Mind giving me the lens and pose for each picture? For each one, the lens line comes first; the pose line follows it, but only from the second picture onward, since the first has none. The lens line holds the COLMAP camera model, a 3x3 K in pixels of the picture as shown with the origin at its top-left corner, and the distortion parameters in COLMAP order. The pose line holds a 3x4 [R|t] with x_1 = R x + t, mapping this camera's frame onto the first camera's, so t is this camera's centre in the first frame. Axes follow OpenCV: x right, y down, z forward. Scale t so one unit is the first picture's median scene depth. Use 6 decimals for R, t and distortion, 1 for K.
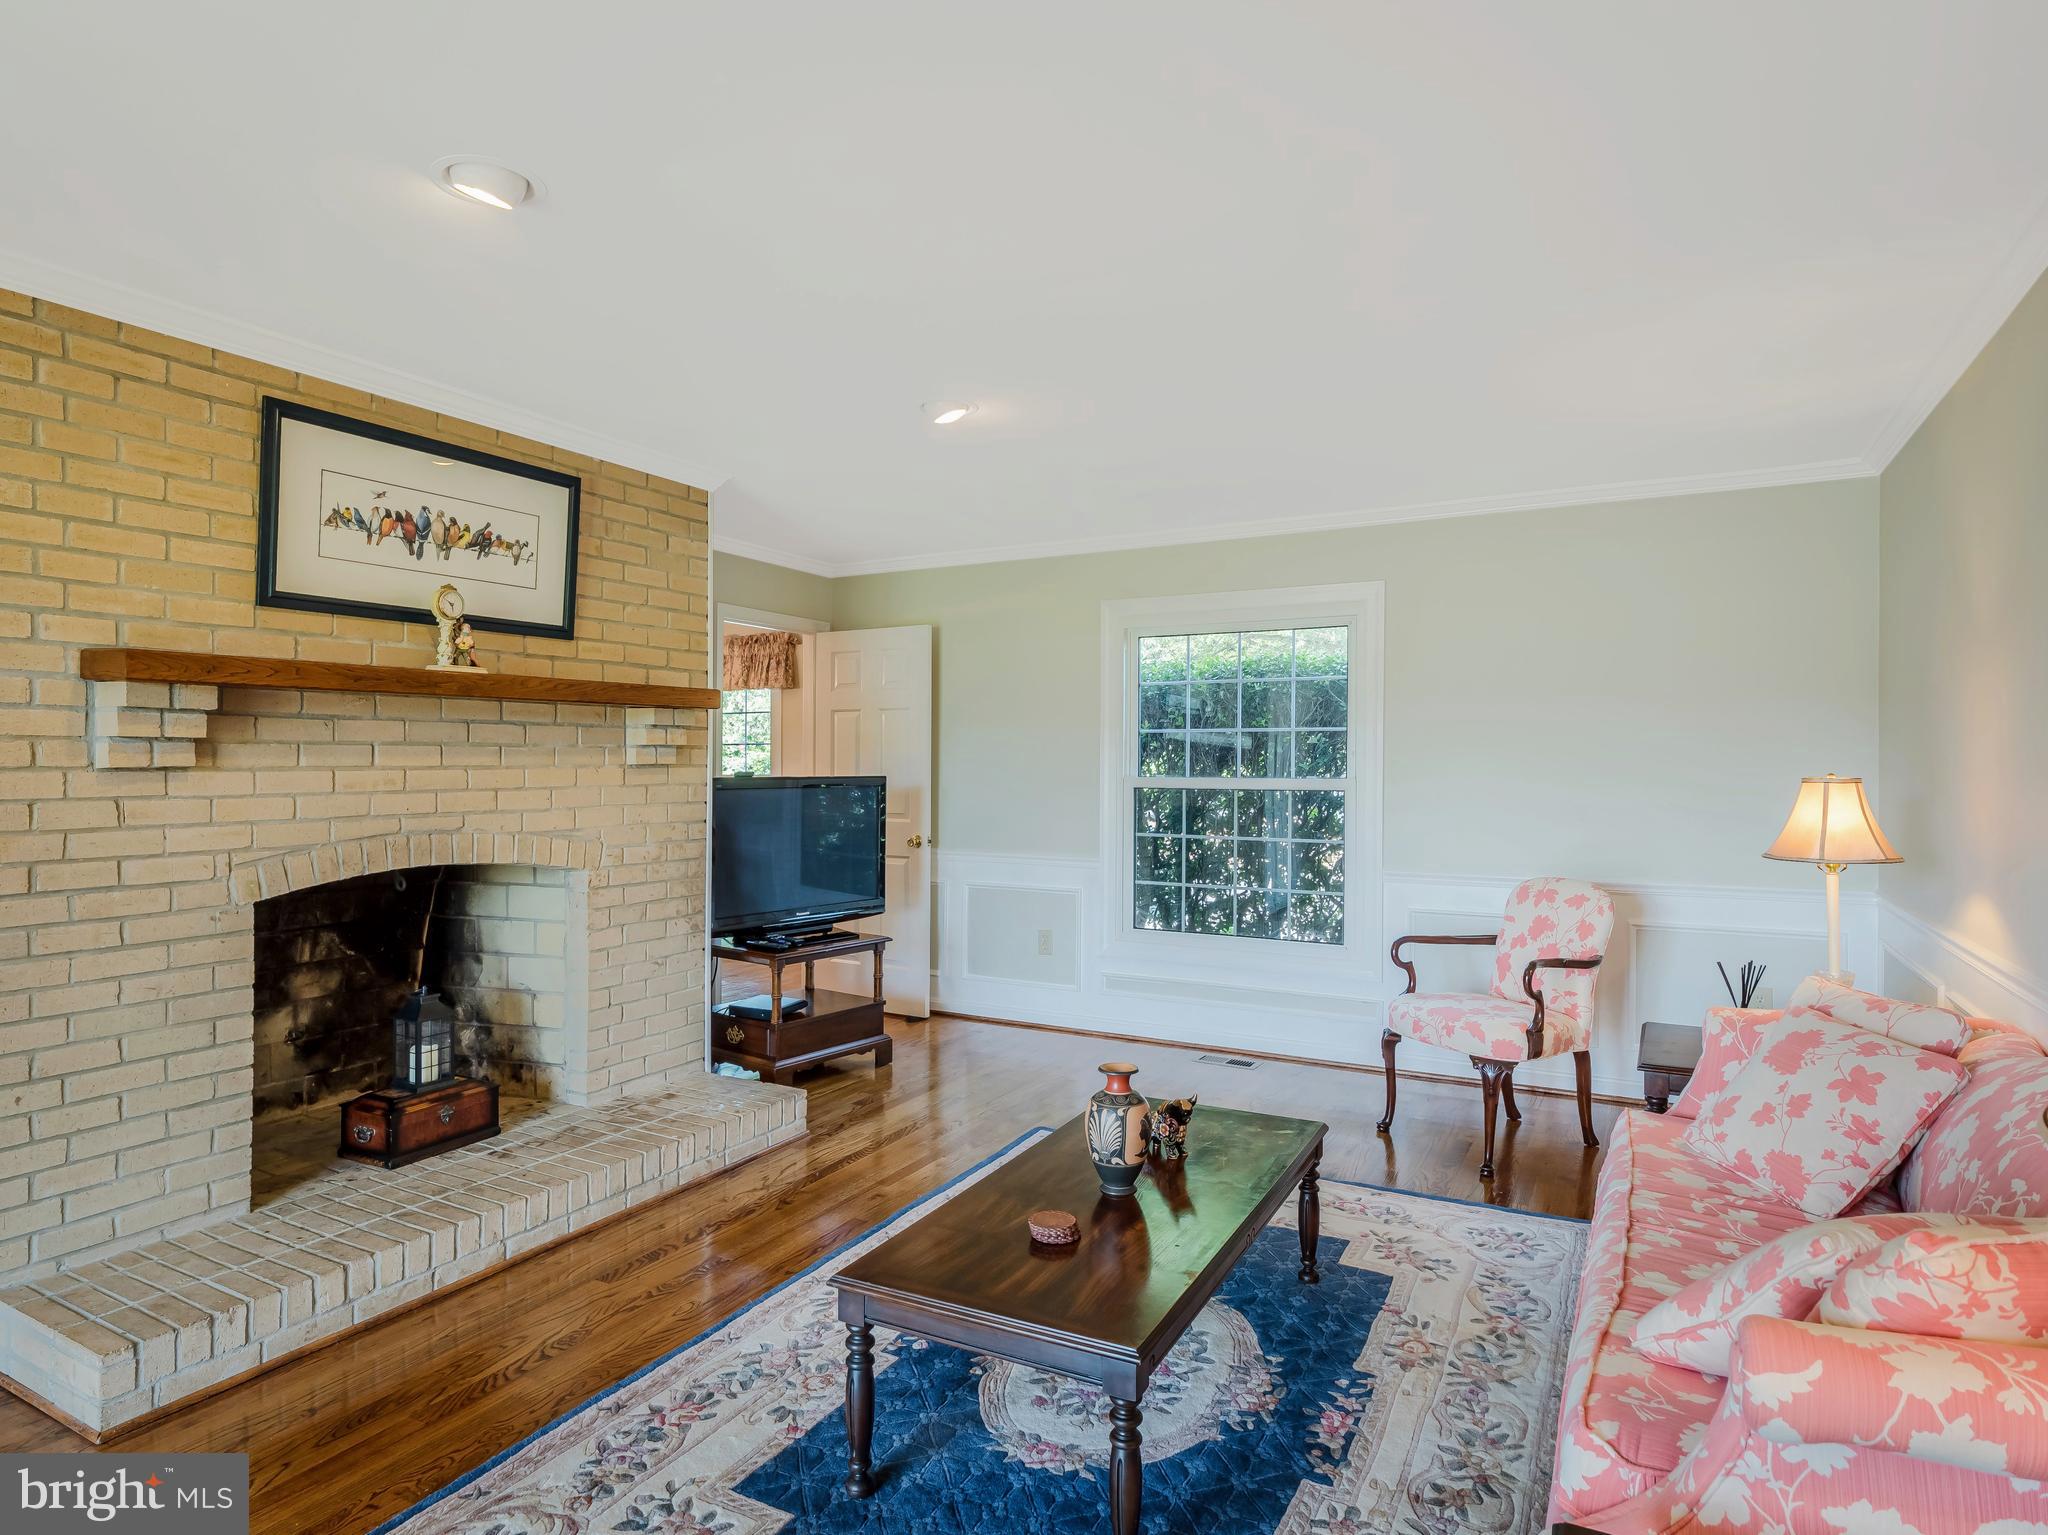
lens RADIAL K [[1128.4, 0, 1024.0], [0, 1128.4, 767.5], [0, 0, 1]] dist [0.000498, 0.000077]
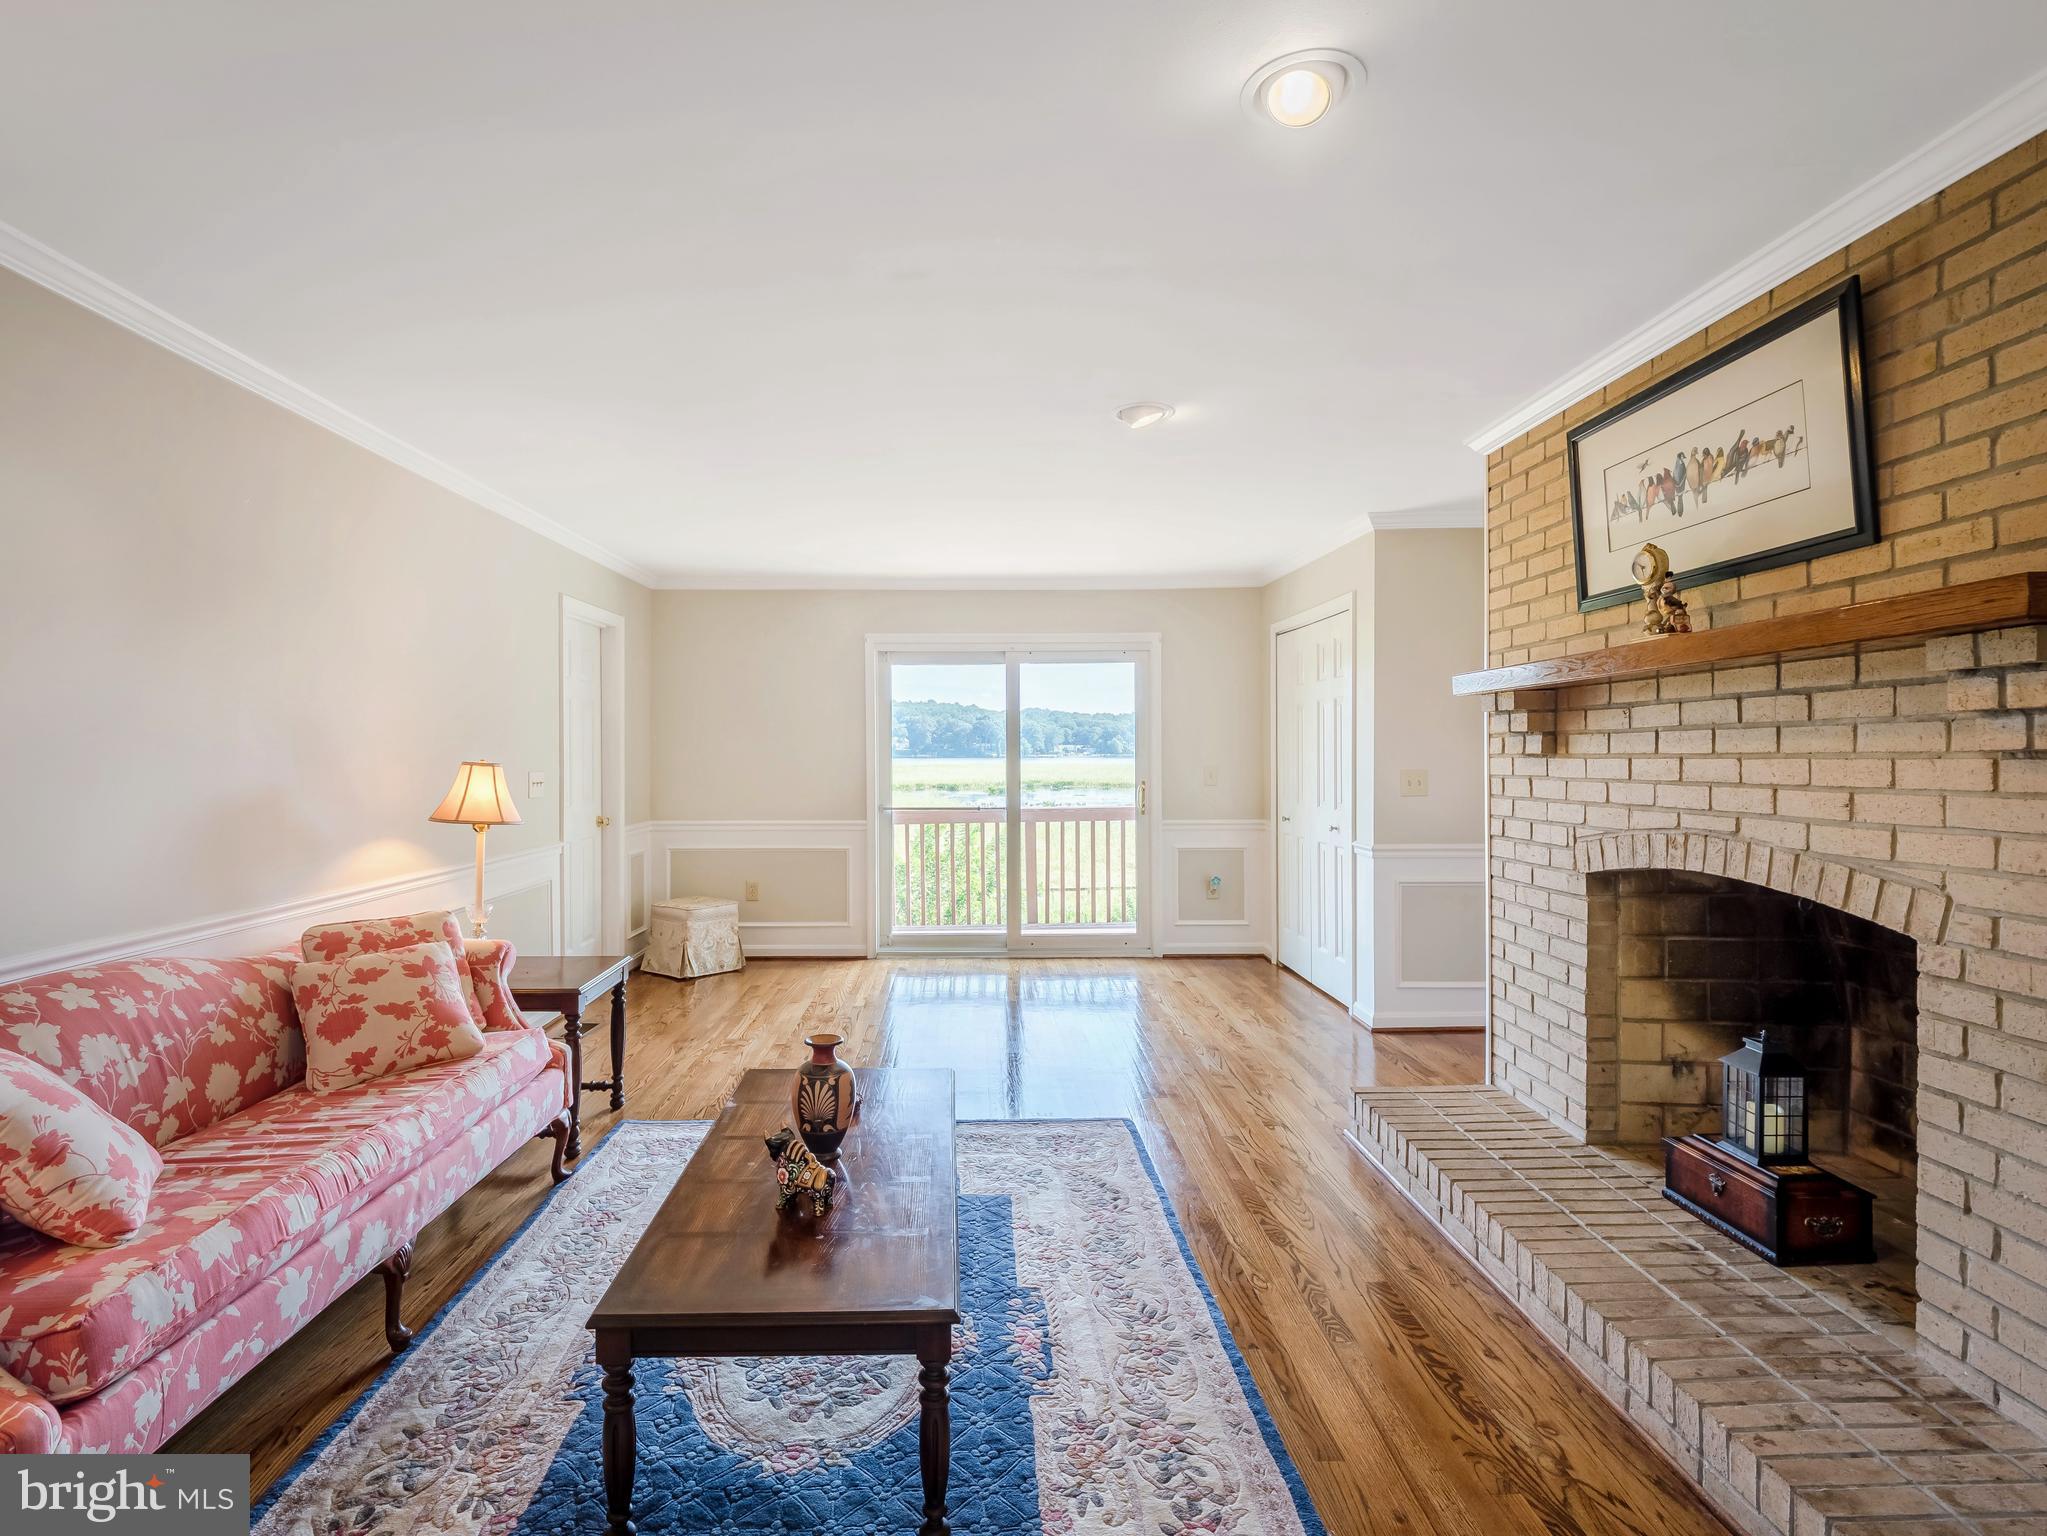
lens RADIAL K [[1036.6, 0, 979.2], [0, 1036.6, 753.7], [0, 0, 1]] dist [-0.023289, 0.000553]
pose [[-0.872939, -0.003757, -0.487815, 0.303760], [-0.005100, 0.999986, 0.001424, 0.000377], [0.487803, 0.003731, -0.872946, 1.360112]]
